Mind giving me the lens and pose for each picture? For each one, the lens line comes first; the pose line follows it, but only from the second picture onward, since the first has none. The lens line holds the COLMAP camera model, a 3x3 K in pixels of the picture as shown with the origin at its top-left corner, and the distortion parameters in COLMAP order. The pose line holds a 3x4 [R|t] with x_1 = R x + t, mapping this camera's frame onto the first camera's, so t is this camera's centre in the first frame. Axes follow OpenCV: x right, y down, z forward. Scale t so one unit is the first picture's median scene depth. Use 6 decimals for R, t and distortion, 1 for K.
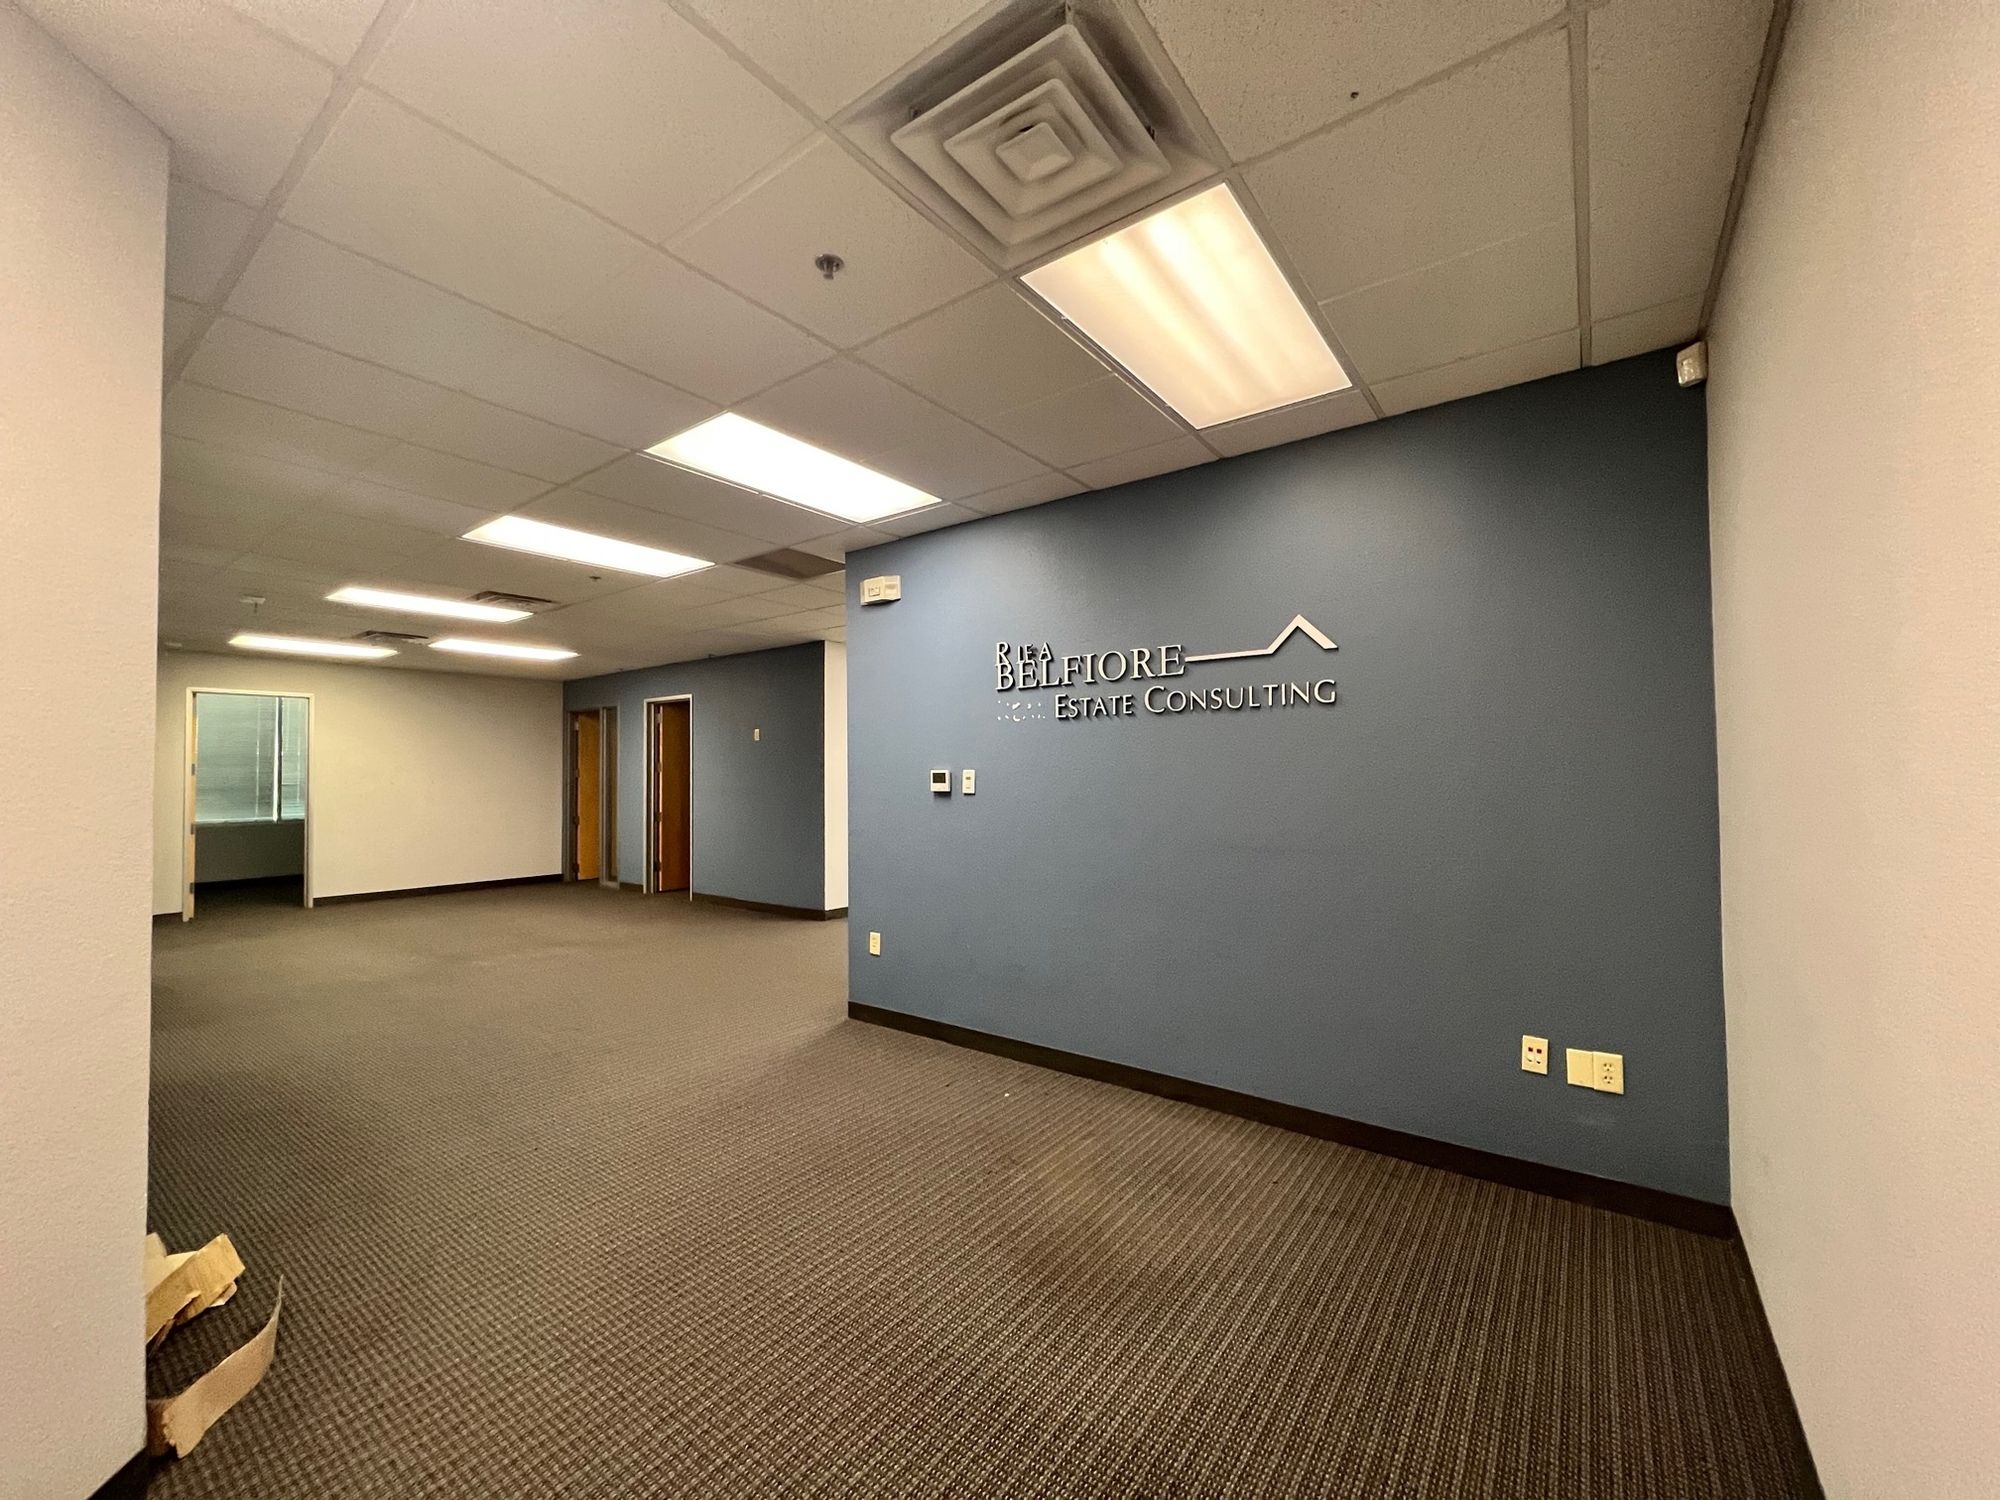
lens RADIAL K [[795.5, 0, 989.6], [0, 795.5, 750.4], [0, 0, 1]] dist [-0.006145, -0.000110]
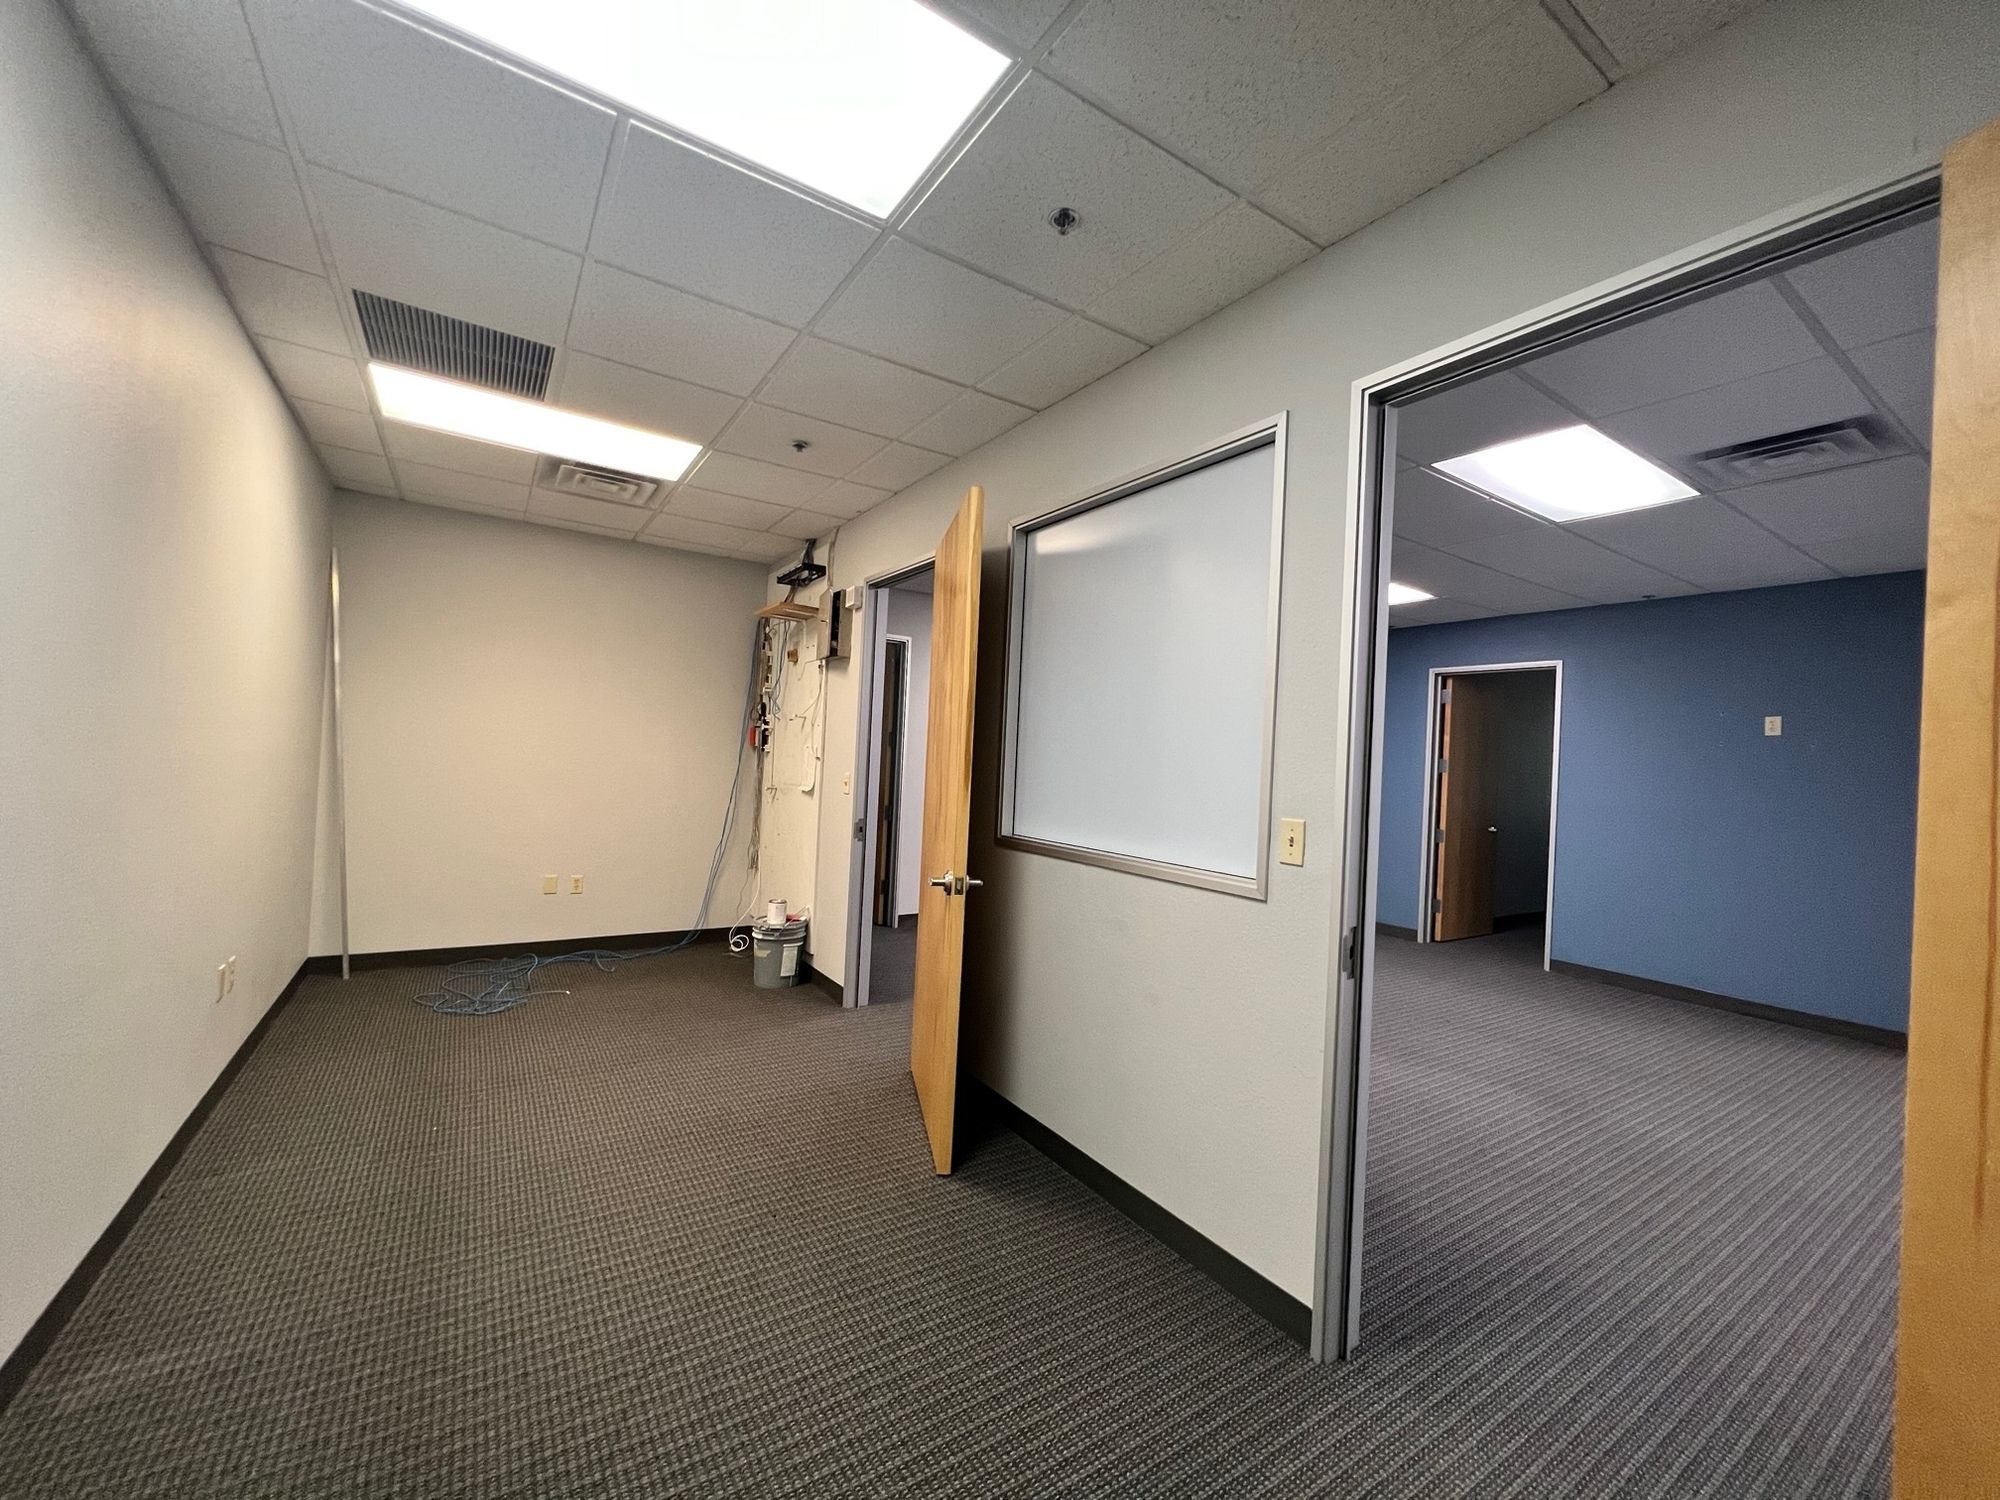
lens RADIAL K [[803.6, 0, 1001.6], [0, 803.6, 755.1], [0, 0, 1]] dist [-0.002737, 0.000226]
pose [[0.942186, 0.061724, -0.329358, -0.554208], [-0.060108, 0.998078, 0.015096, 0.025462], [0.329656, 0.005574, 0.944085, 0.194183]]
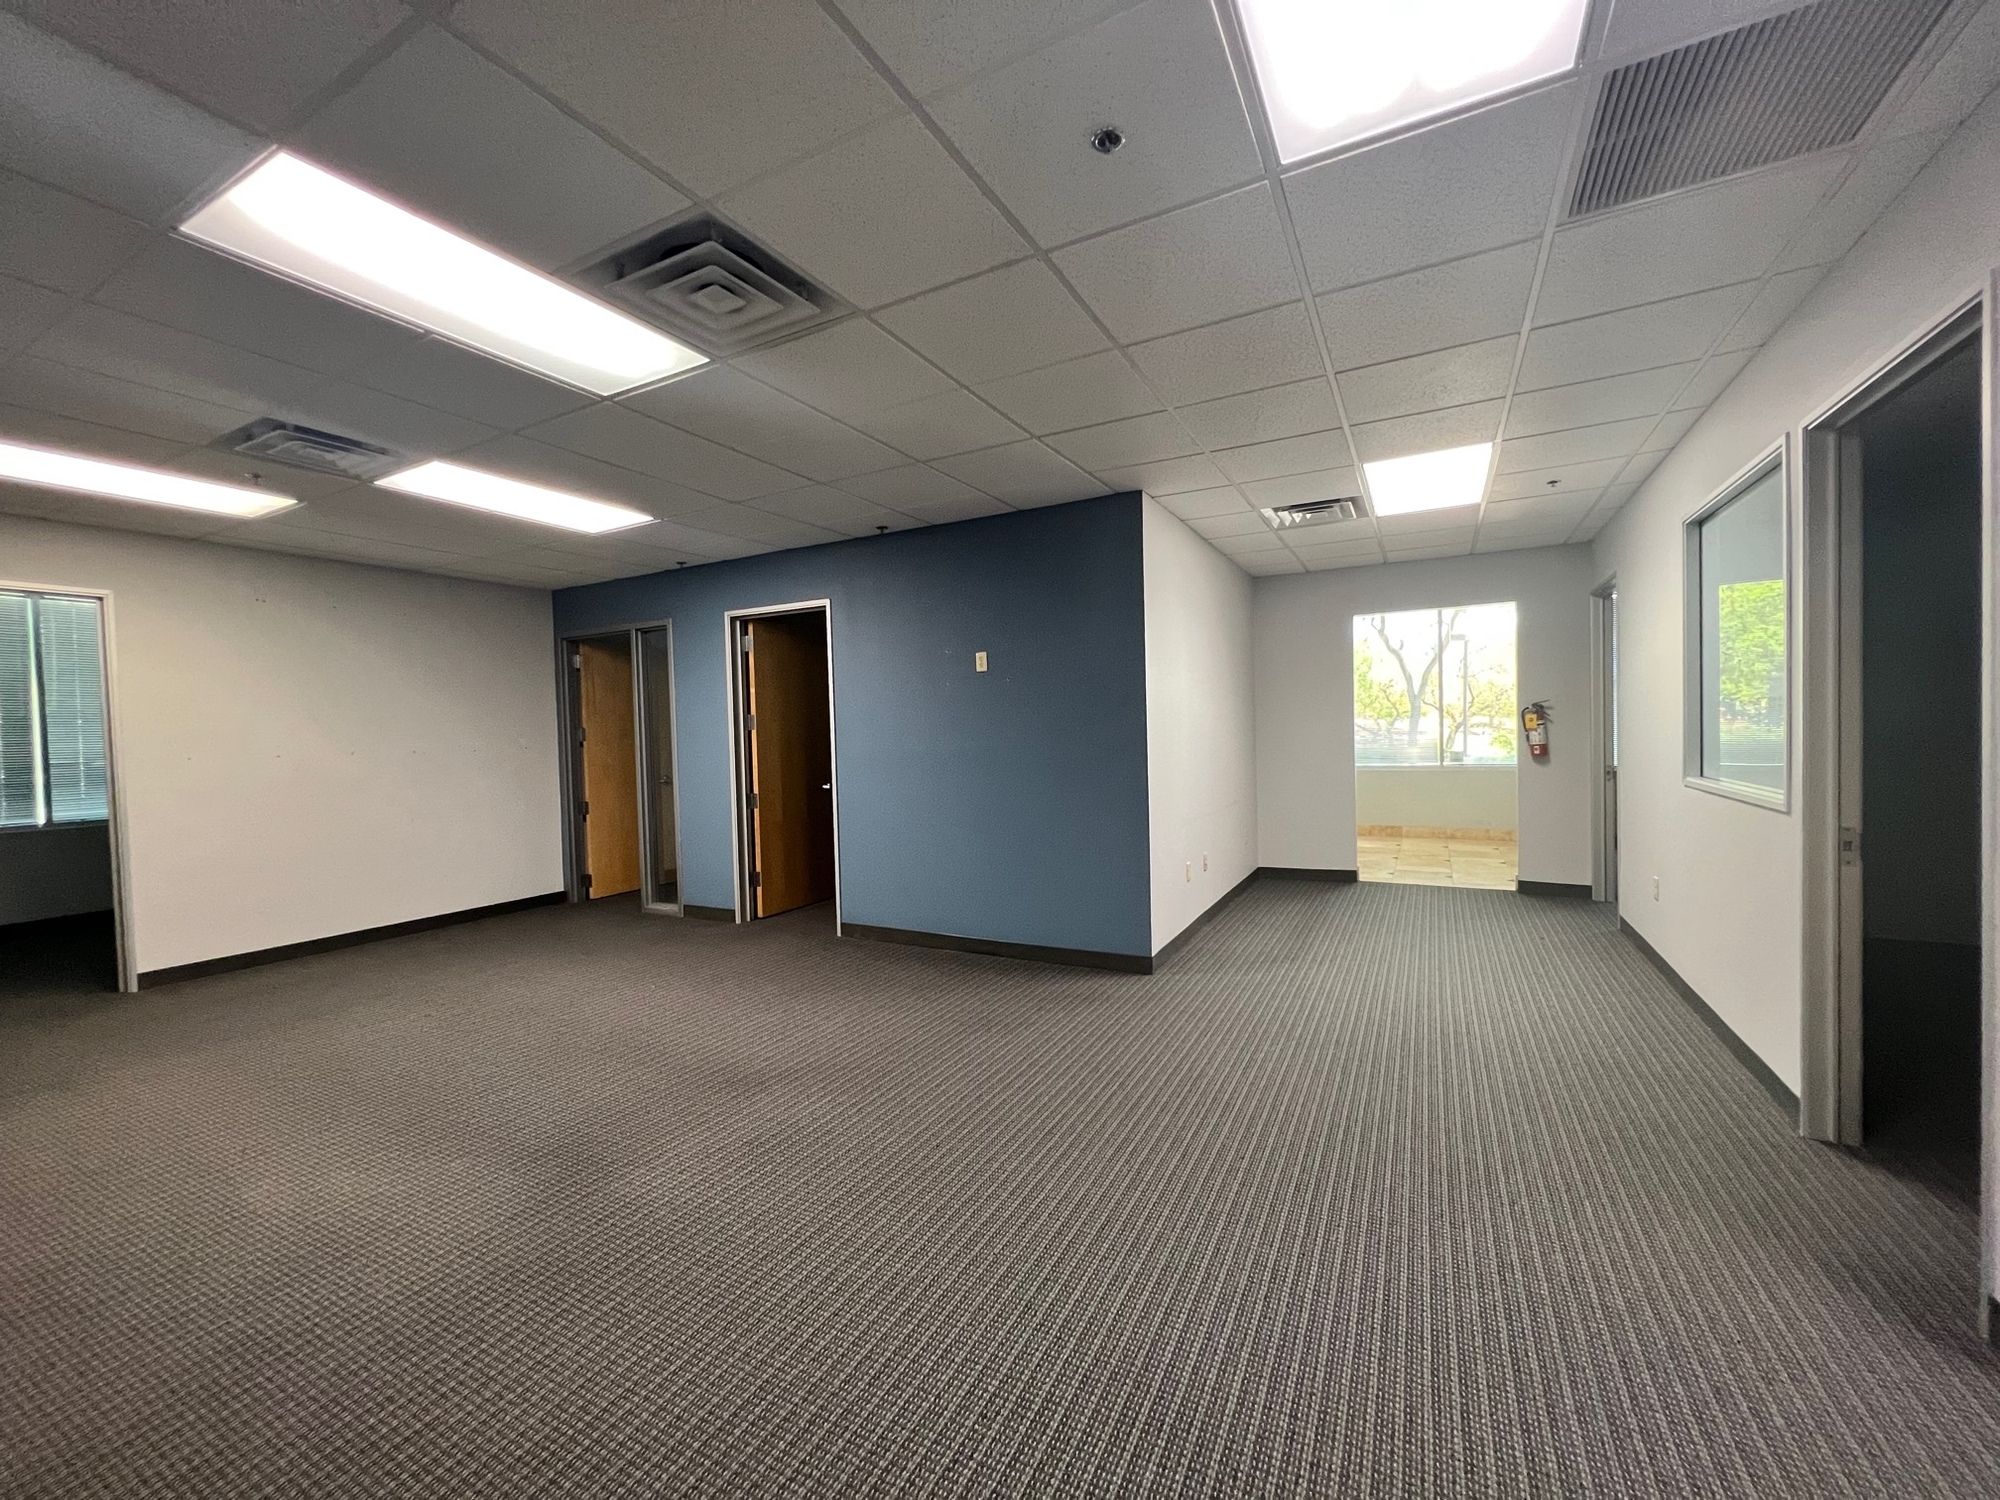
lens RADIAL K [[803.6, 0, 1001.6], [0, 803.6, 755.1], [0, 0, 1]] dist [-0.002737, 0.000226]
pose [[0.987268, -0.012728, 0.158559, -0.321792], [0.006079, 0.999085, 0.042346, 0.022429], [-0.158952, -0.040843, 0.986441, 0.340467]]
